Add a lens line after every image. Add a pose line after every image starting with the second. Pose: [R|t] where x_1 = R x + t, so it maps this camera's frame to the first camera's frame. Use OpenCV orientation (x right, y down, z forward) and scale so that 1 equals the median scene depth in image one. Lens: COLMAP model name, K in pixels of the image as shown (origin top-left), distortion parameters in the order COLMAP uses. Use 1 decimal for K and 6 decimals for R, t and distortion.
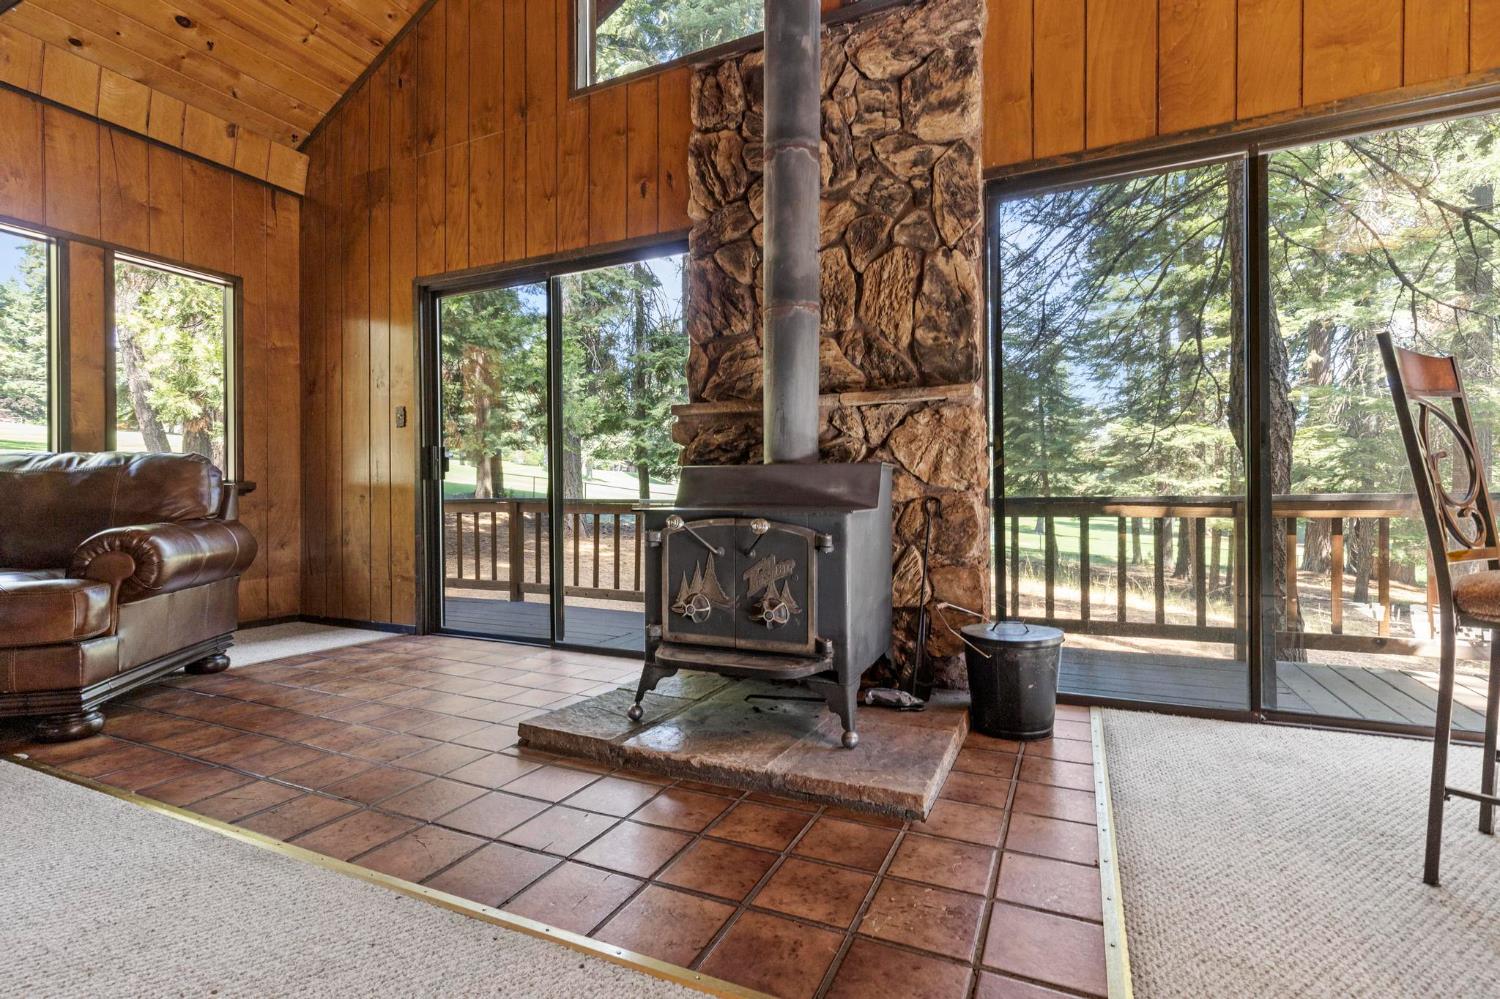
lens RADIAL K [[686.1, 0, 757.4], [0, 686.1, 499.3], [0, 0, 1]] dist [0.007321, -0.000254]
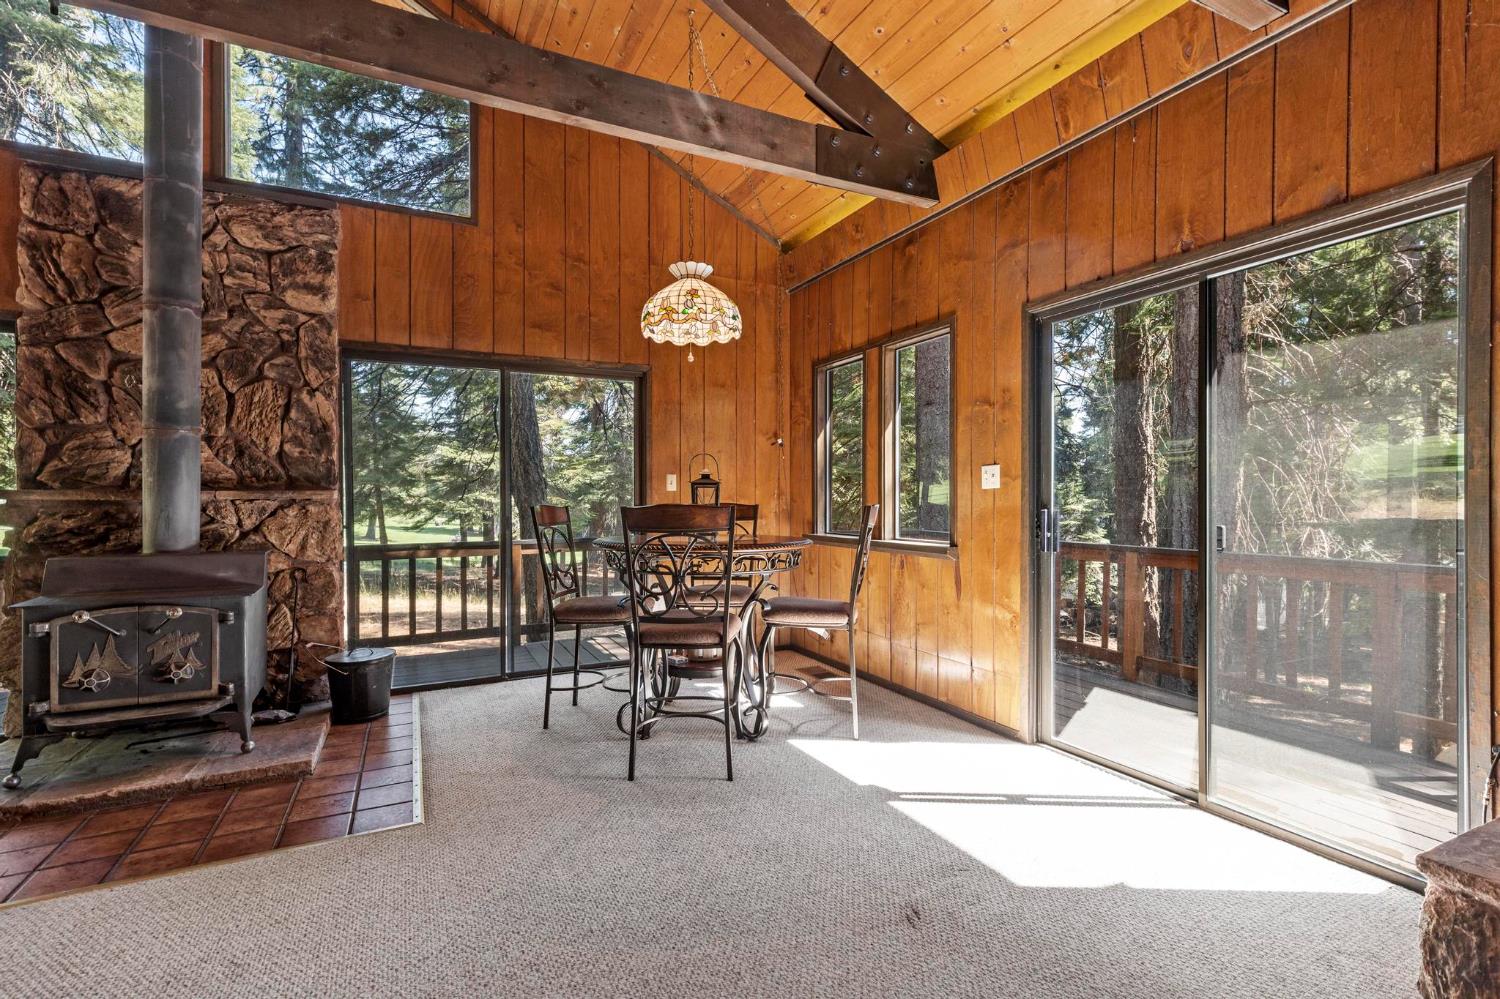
lens RADIAL K [[686.1, 0, 753.7], [0, 686.1, 501.1], [0, 0, 1]] dist [0.007321, -0.000254]
pose [[0.623705, 0.002153, 0.781657, -0.263255], [-0.001441, 0.999998, -0.001605, -0.137973], [-0.781658, -0.000125, 0.623707, -0.596525]]
